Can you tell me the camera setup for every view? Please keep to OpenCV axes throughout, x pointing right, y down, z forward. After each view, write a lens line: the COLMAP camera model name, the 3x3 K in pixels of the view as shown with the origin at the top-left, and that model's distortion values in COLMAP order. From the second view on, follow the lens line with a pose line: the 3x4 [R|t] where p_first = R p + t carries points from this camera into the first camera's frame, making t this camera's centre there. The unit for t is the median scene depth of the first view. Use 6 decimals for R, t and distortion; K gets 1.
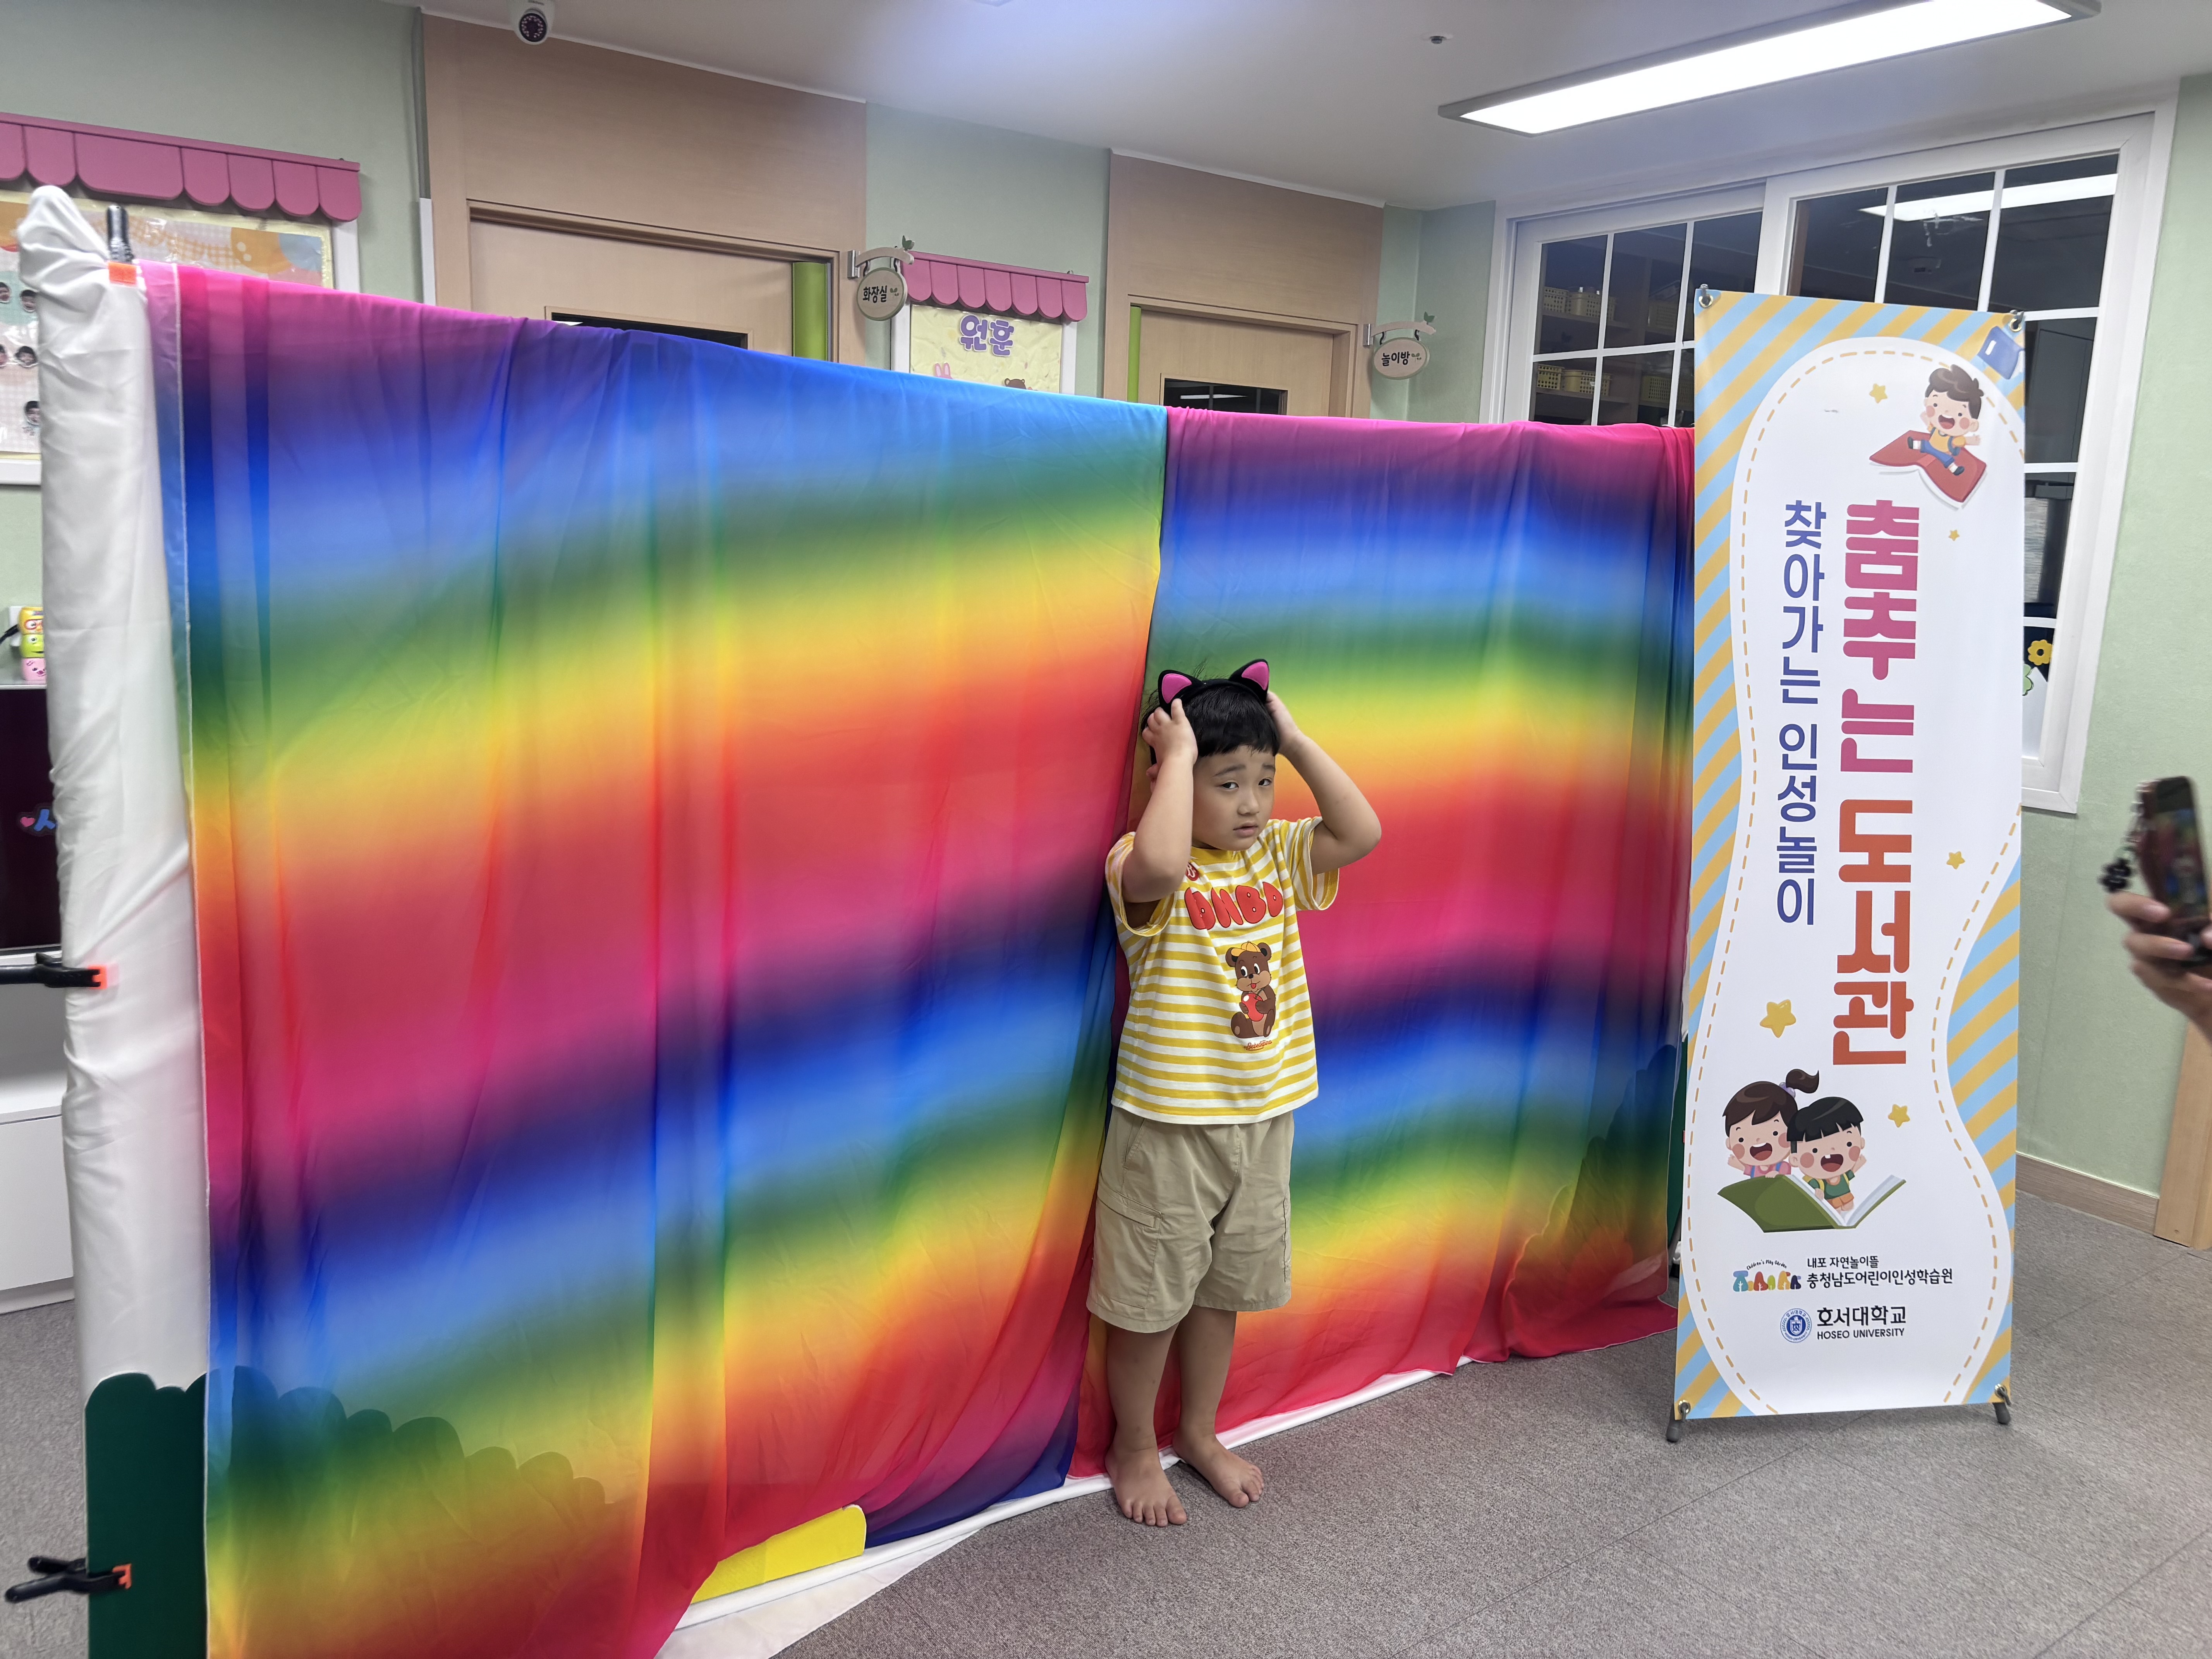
lens RADIAL K [[1639.5, 0, 1005.5], [0, 1639.5, 799.5], [0, 0, 1]] dist [0.041929, -0.042016]
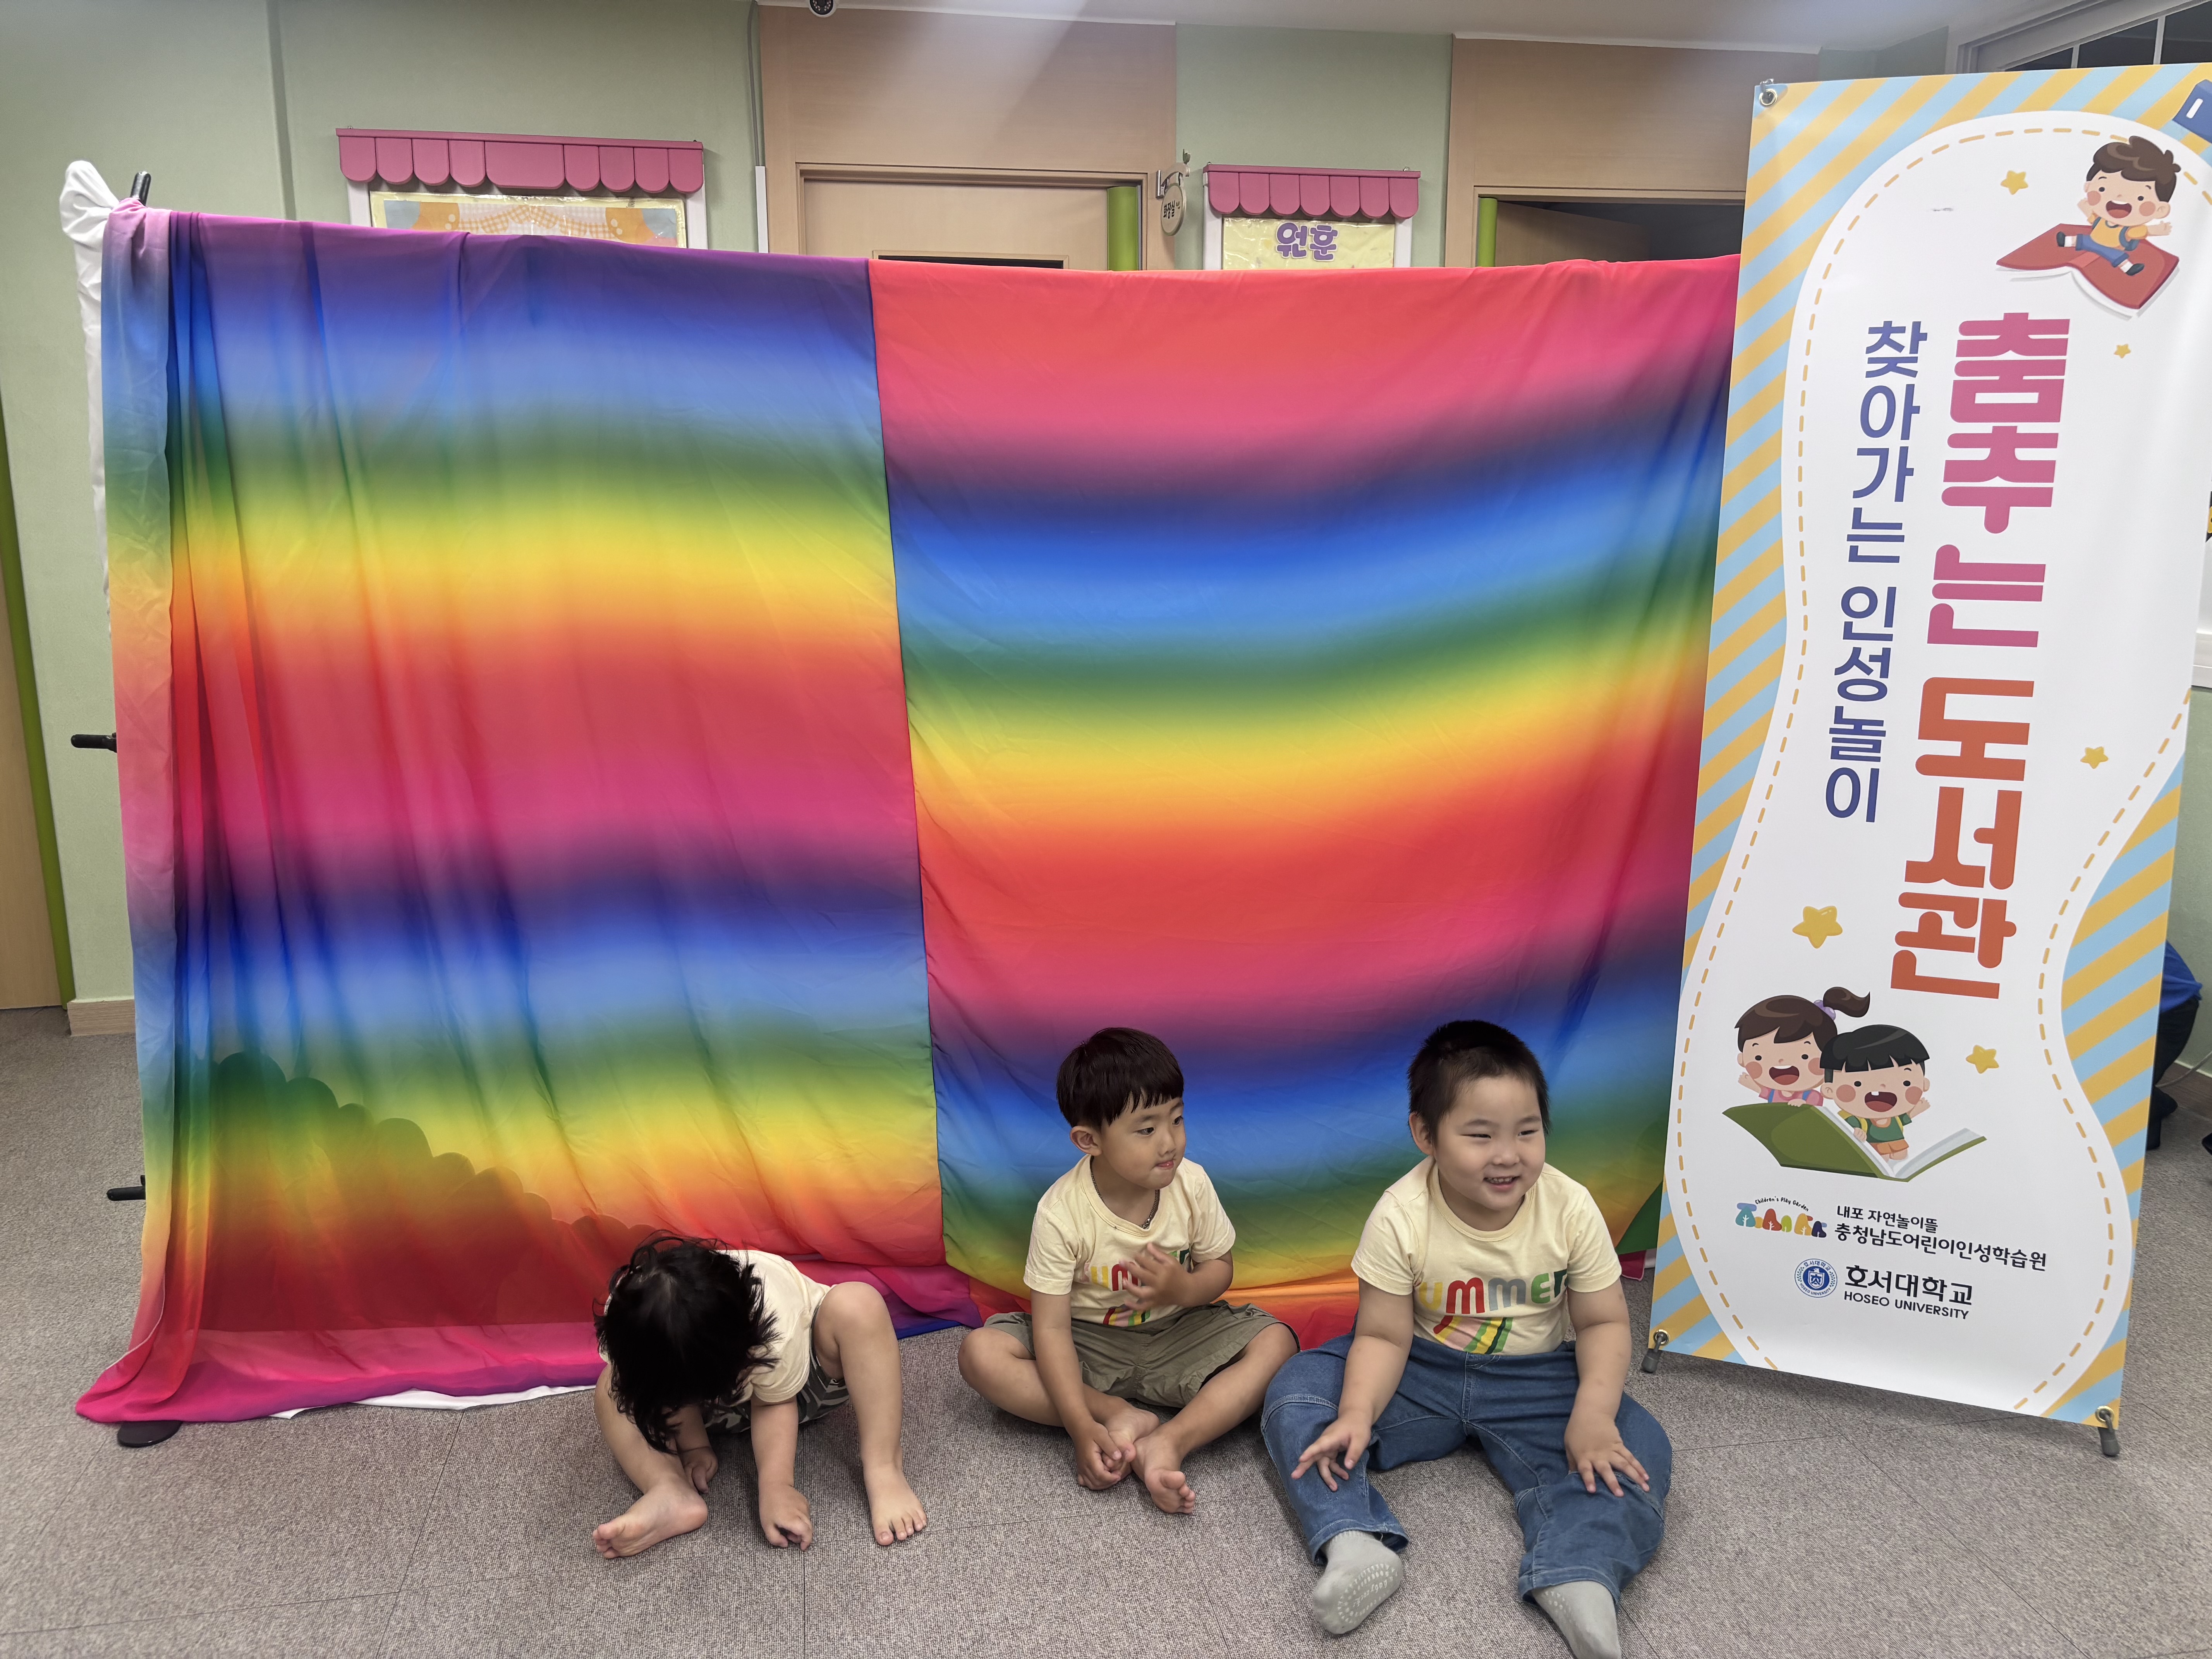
lens RADIAL K [[1639.5, 0, 1087.7], [0, 1639.5, 853.2], [0, 0, 1]] dist [0.041929, -0.042016]
pose [[0.873906, 0.075623, -0.480177, 0.542335], [-0.059149, 0.997027, 0.049372, 0.073313], [0.482484, -0.014744, 0.875781, 0.051808]]
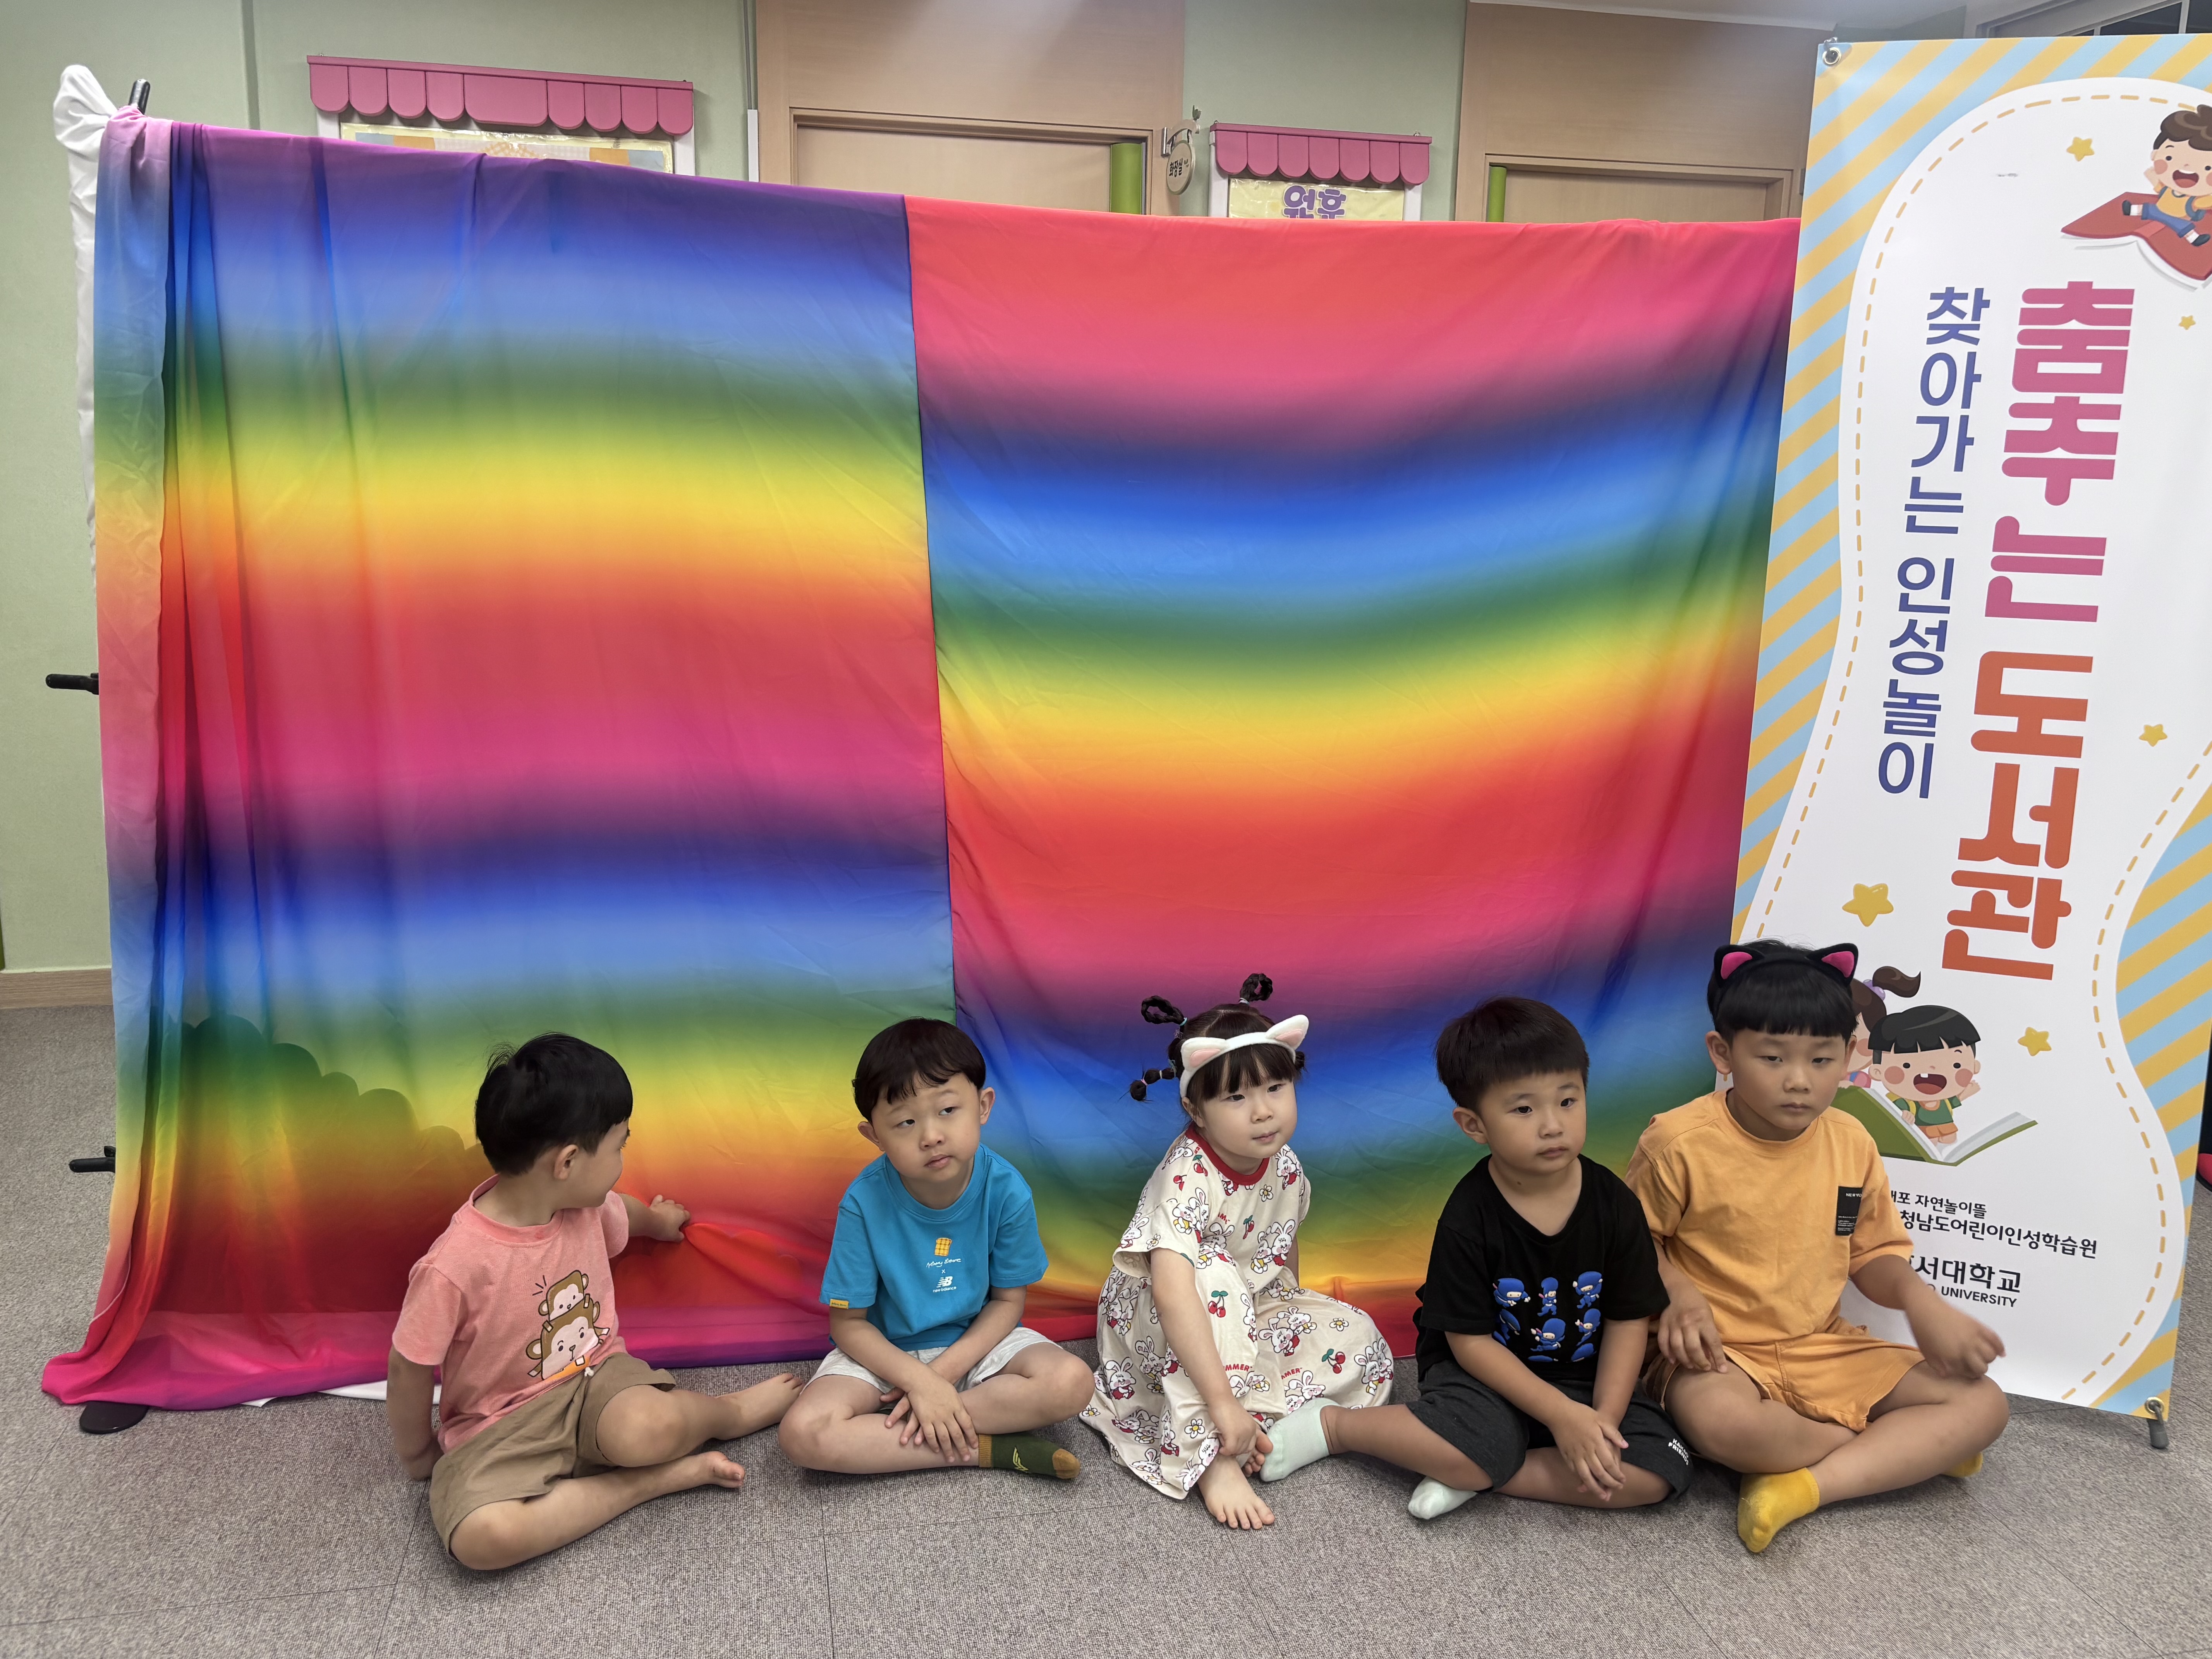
lens RADIAL K [[1688.9, 0, 1073.1], [0, 1688.9, 842.2], [0, 0, 1]] dist [0.041334, -0.040415]
pose [[0.889335, 0.086615, -0.448978, 0.490543], [-0.076190, 0.996239, 0.041274, 0.094873], [0.450864, -0.002499, 0.892589, 0.032323]]
